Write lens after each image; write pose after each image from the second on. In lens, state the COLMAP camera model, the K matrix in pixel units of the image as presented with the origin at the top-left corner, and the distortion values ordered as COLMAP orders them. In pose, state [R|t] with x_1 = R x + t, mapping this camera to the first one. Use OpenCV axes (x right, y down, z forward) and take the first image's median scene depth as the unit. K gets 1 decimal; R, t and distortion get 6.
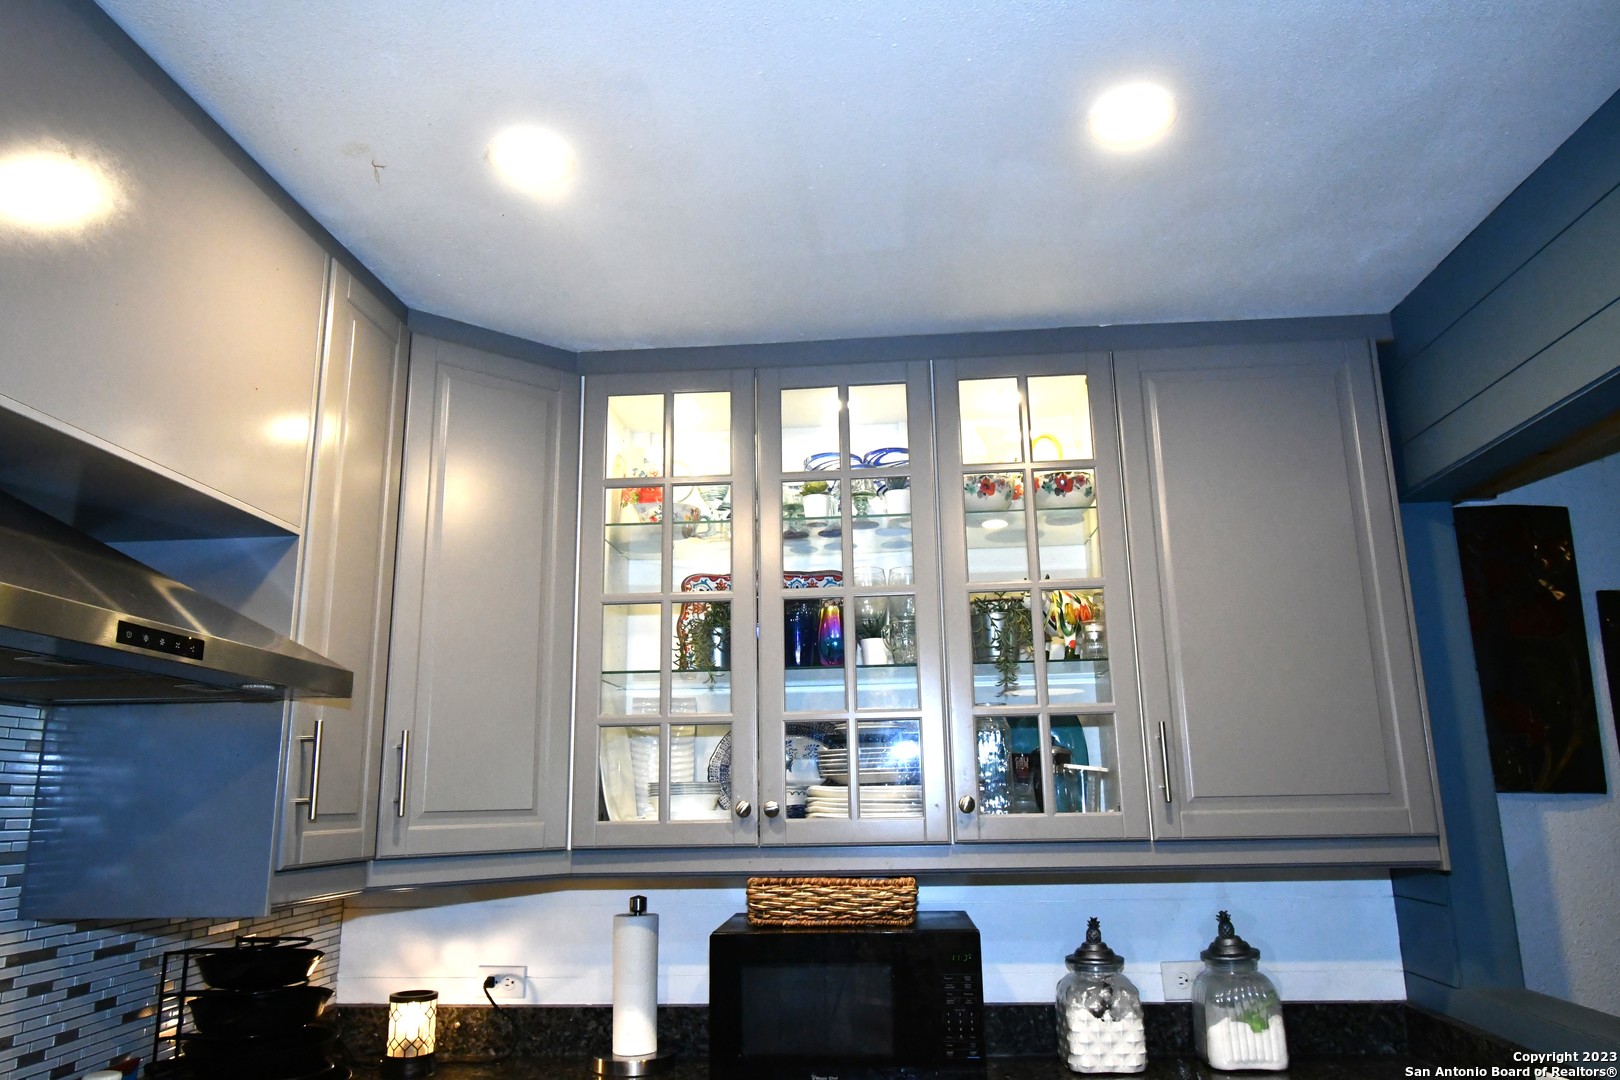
lens RADIAL K [[1092.5, 0, 810.9], [0, 1092.5, 541.5], [0, 0, 1]] dist [0.000138, -0.001602]
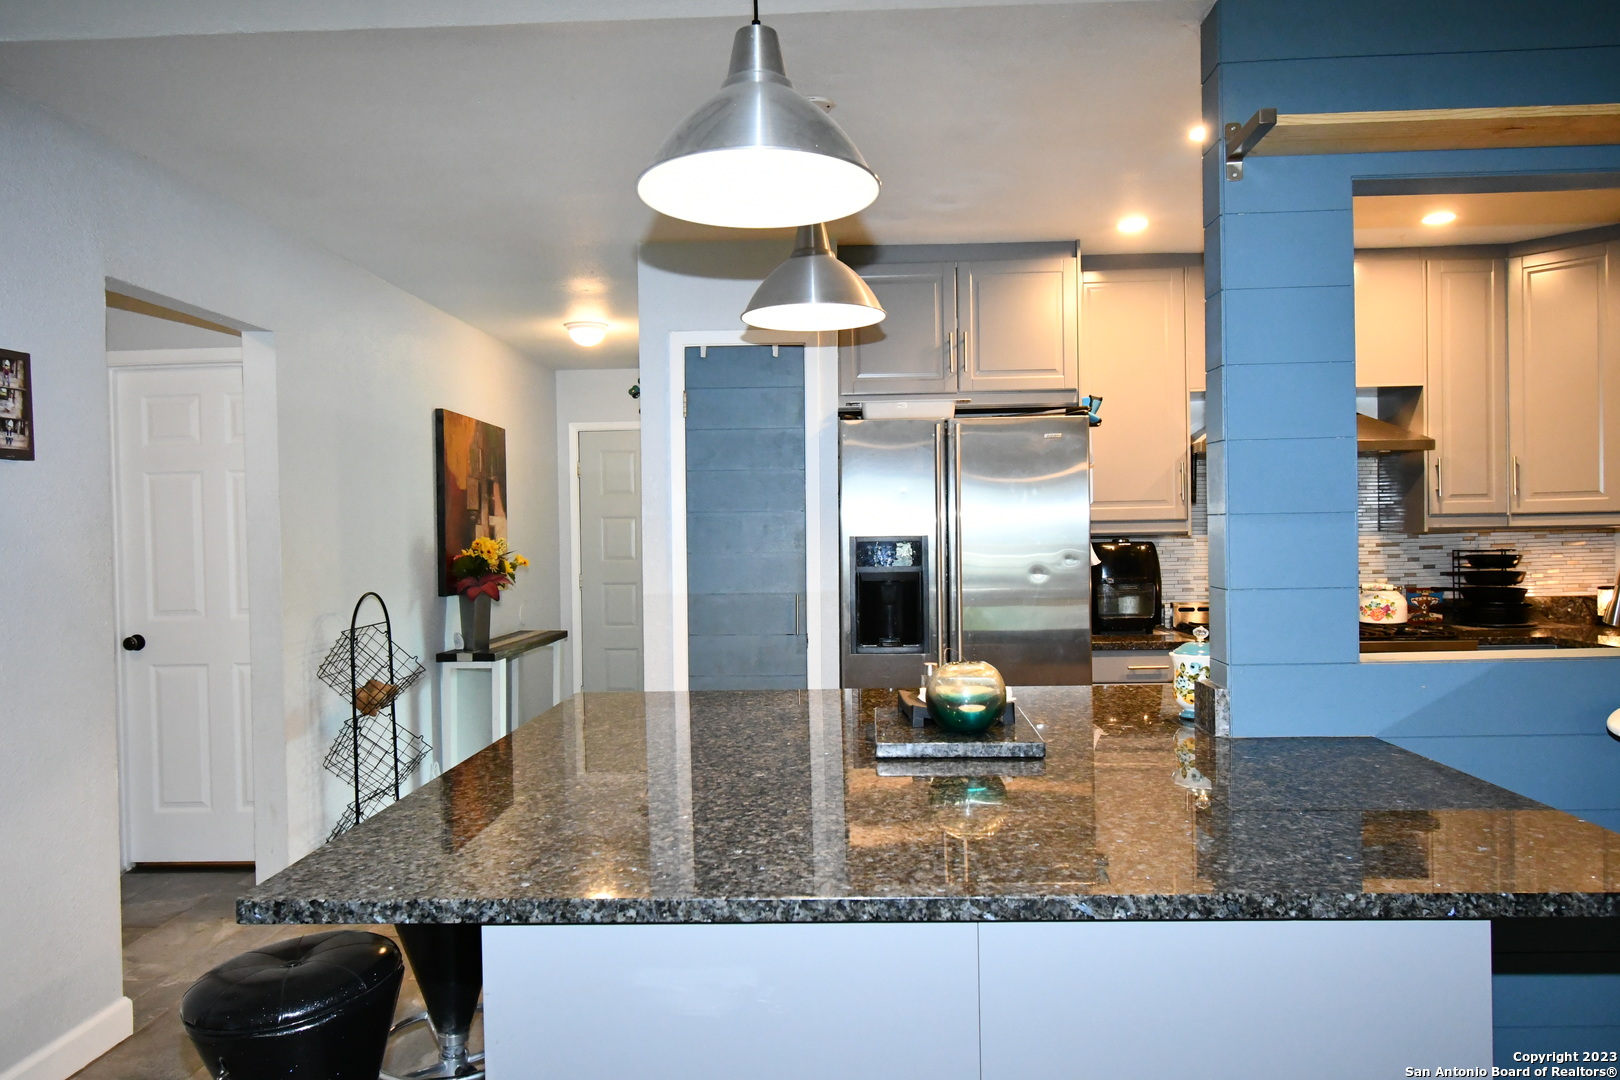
lens RADIAL K [[1097.5, 0, 810.0], [0, 1097.5, 540.0], [0, 0, 1]] dist [-0.000433, -0.004499]
pose [[0.032059, 0.028209, -0.999088, 1.616669], [0.243471, 0.969270, 0.035180, -0.075035], [0.969378, -0.244377, 0.024205, -0.403474]]
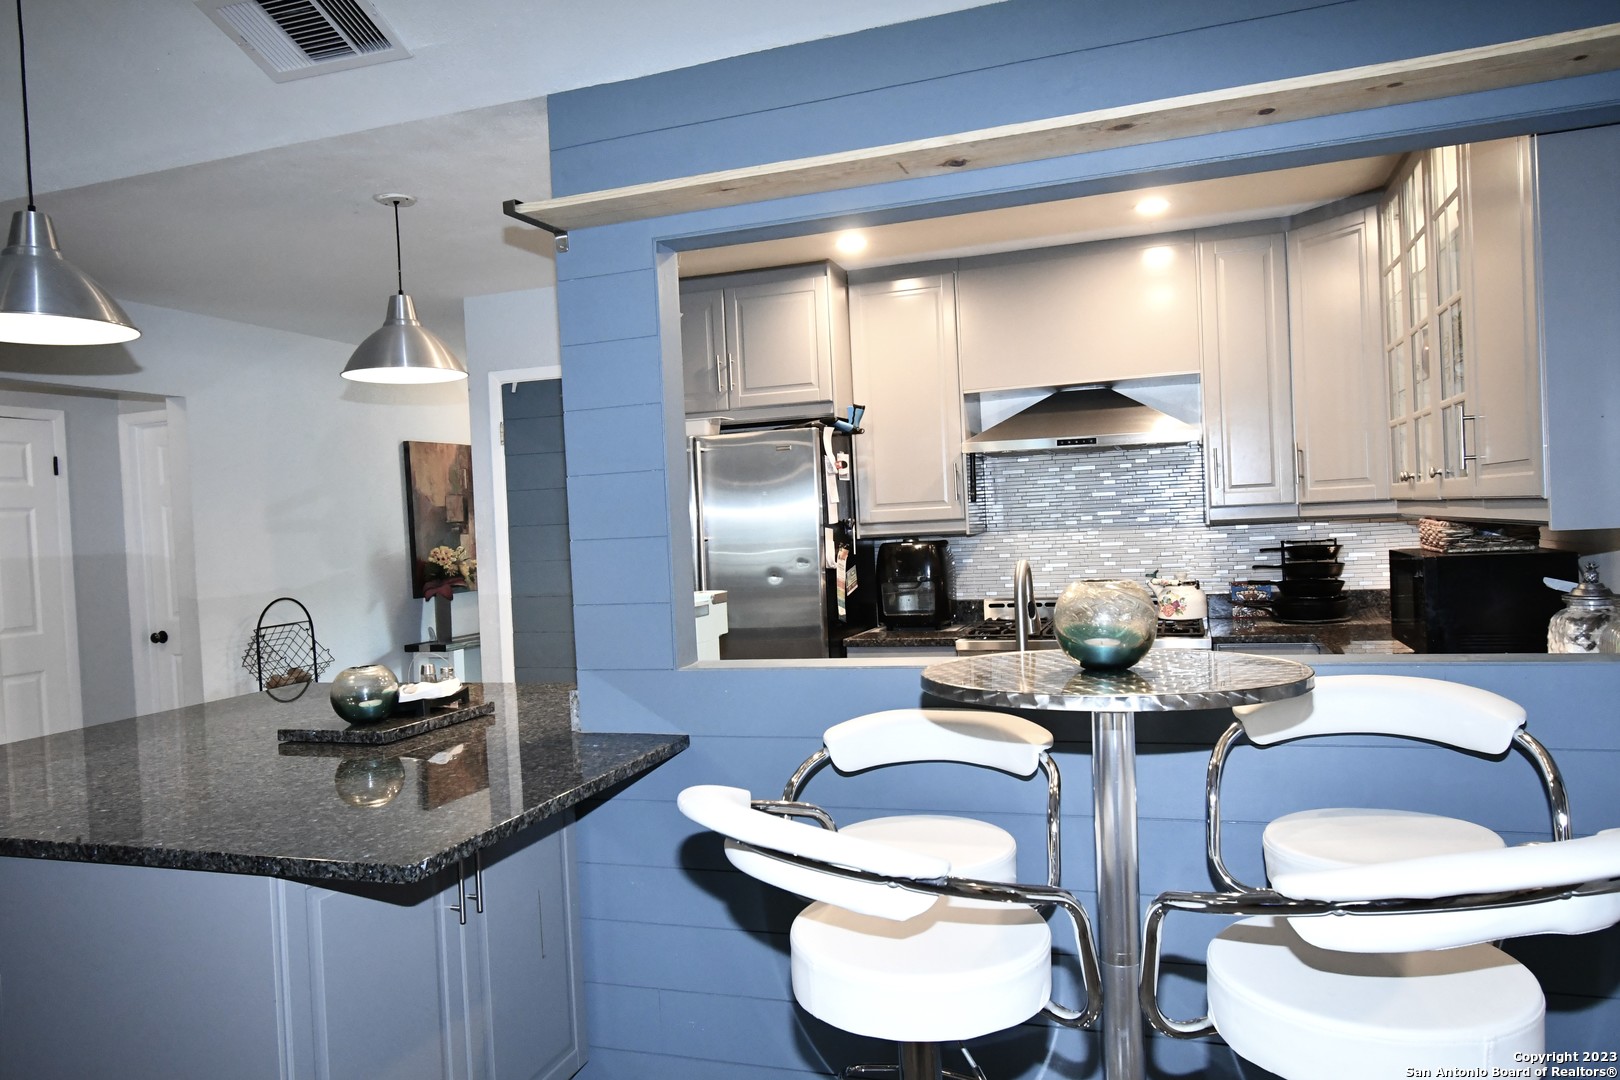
lens RADIAL K [[1092.5, 0, 810.9], [0, 1092.5, 541.5], [0, 0, 1]] dist [0.000138, -0.001602]
pose [[-0.249958, 0.049276, -0.967002, 1.686323], [0.270941, 0.962367, -0.020995, 0.137333], [0.929576, -0.267248, -0.253903, 0.583637]]
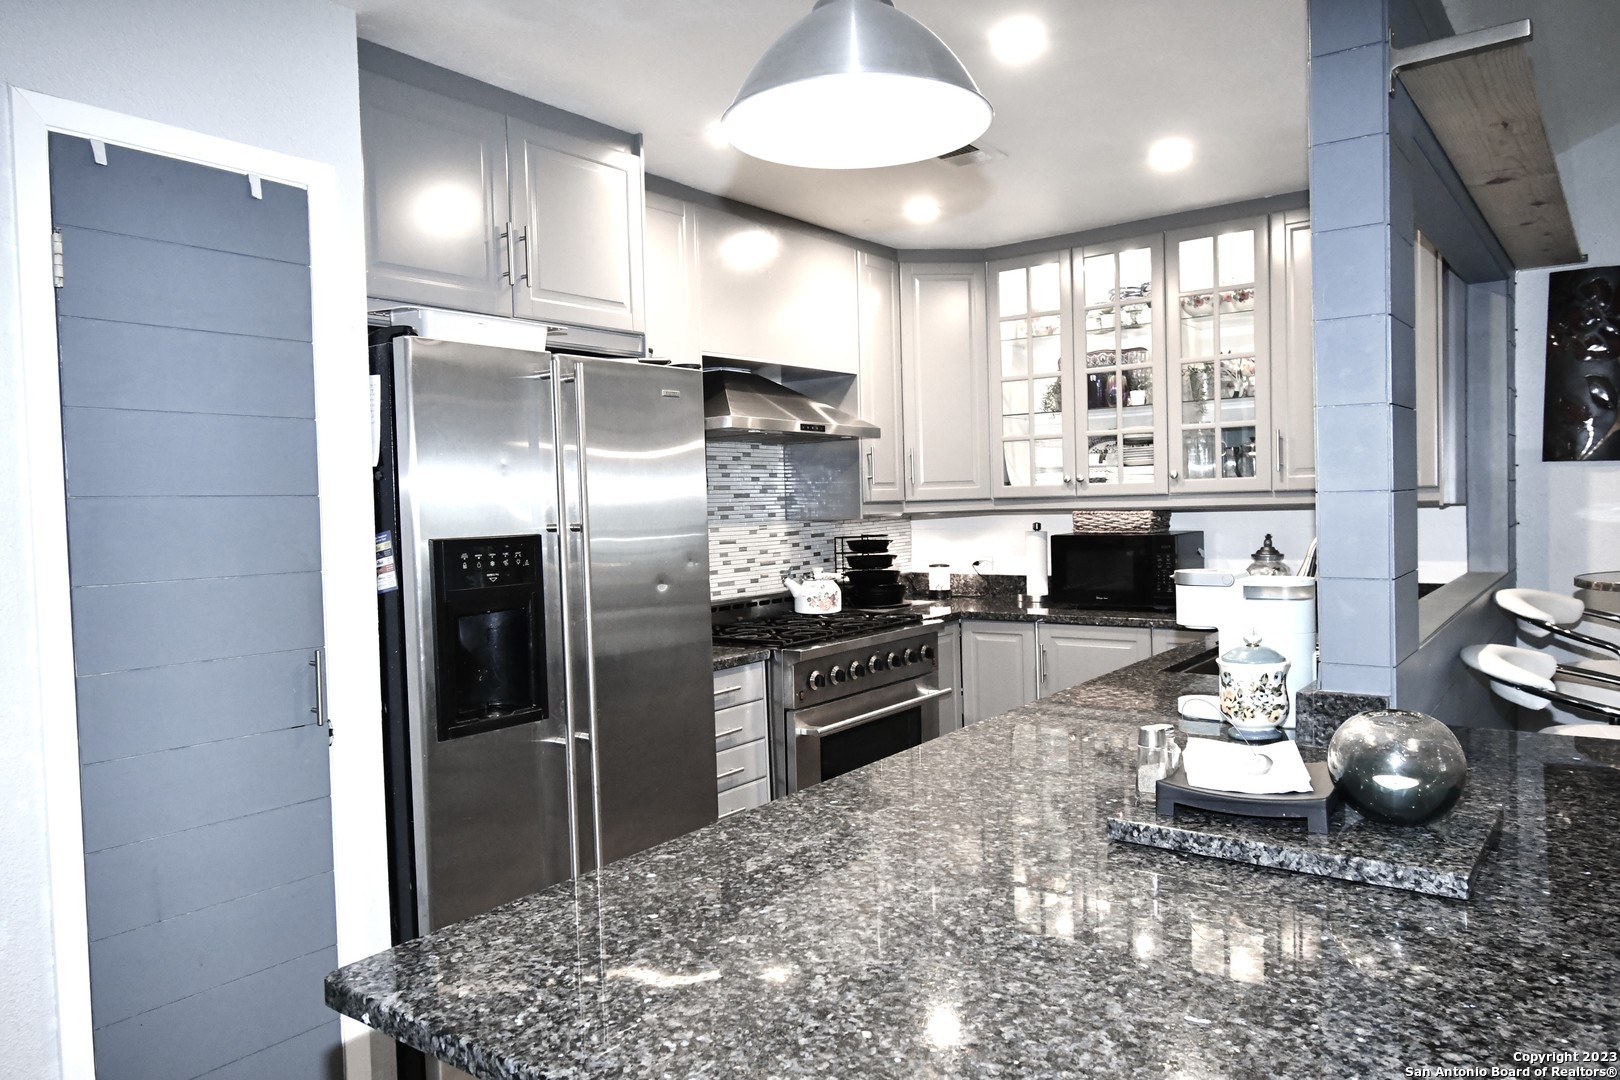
lens RADIAL K [[1092.5, 0, 810.9], [0, 1092.5, 541.5], [0, 0, 1]] dist [0.000138, -0.001602]
pose [[0.842590, 0.013577, -0.538384, 0.648150], [0.136682, 0.961560, 0.238160, -0.201567], [0.520922, -0.274259, 0.808345, -0.964128]]
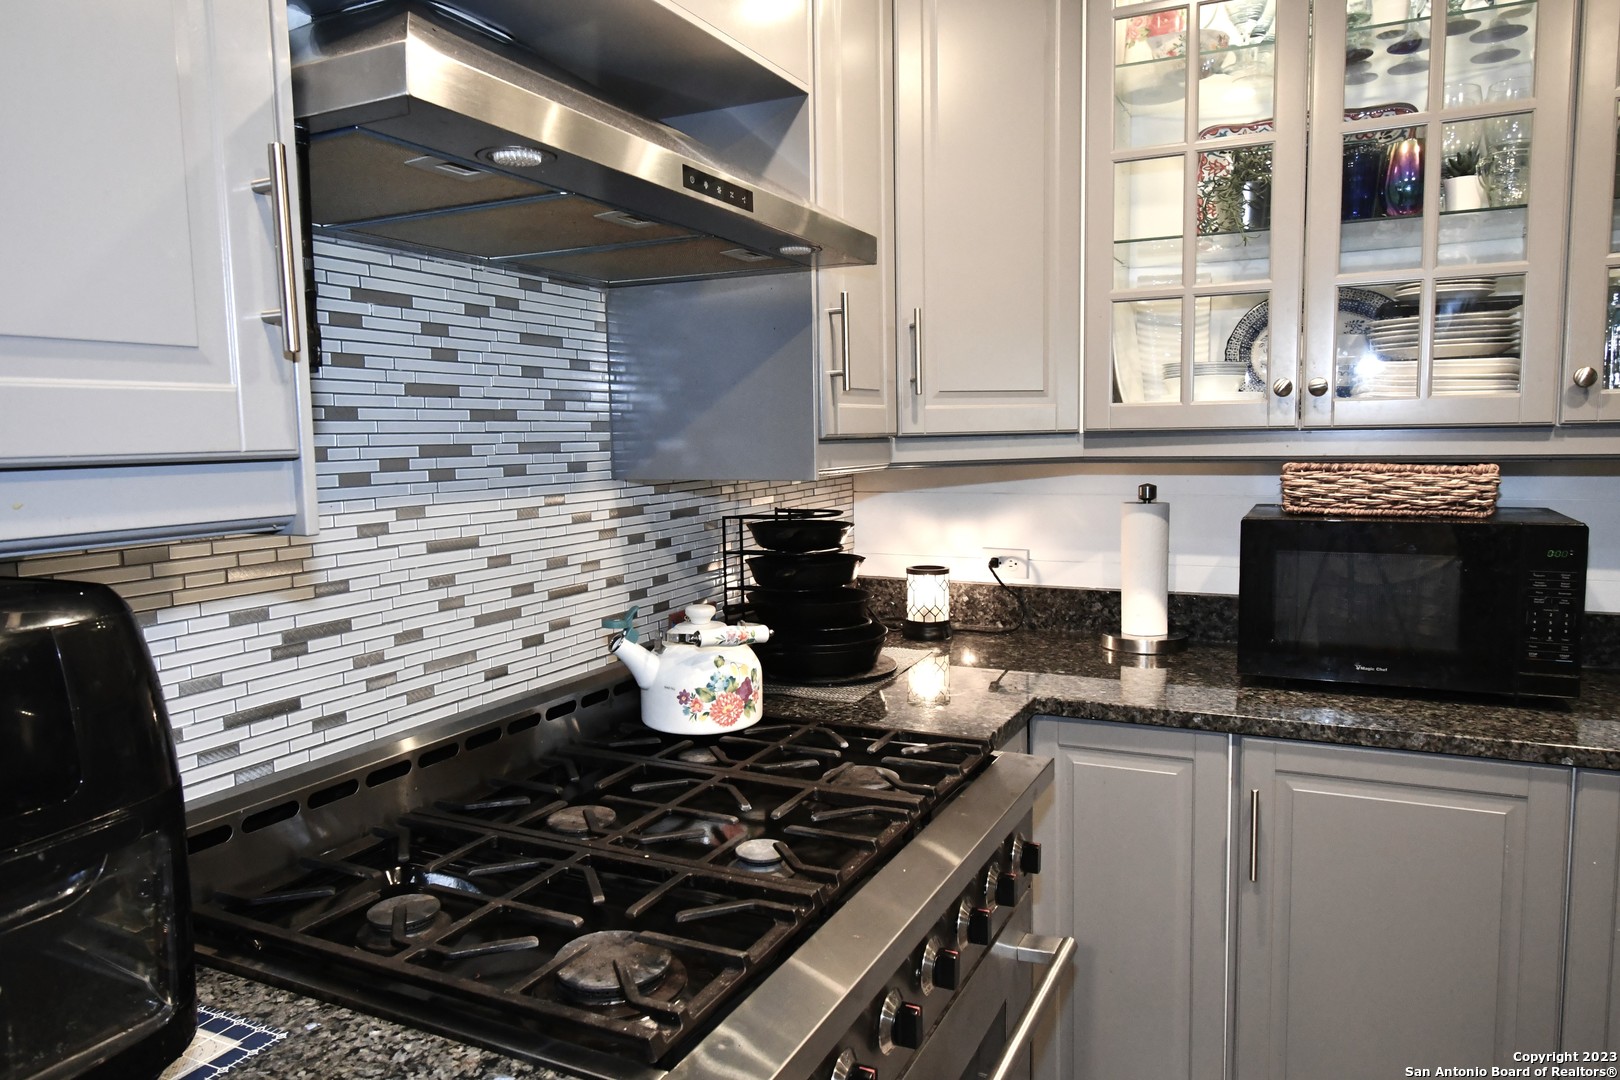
lens RADIAL K [[1092.5, 0, 810.9], [0, 1092.5, 541.5], [0, 0, 1]] dist [0.000138, -0.001602]
pose [[0.927953, 0.038857, -0.370666, -0.083657], [0.085912, 0.945464, 0.314192, 0.051431], [0.362660, -0.323400, 0.874008, 0.045012]]
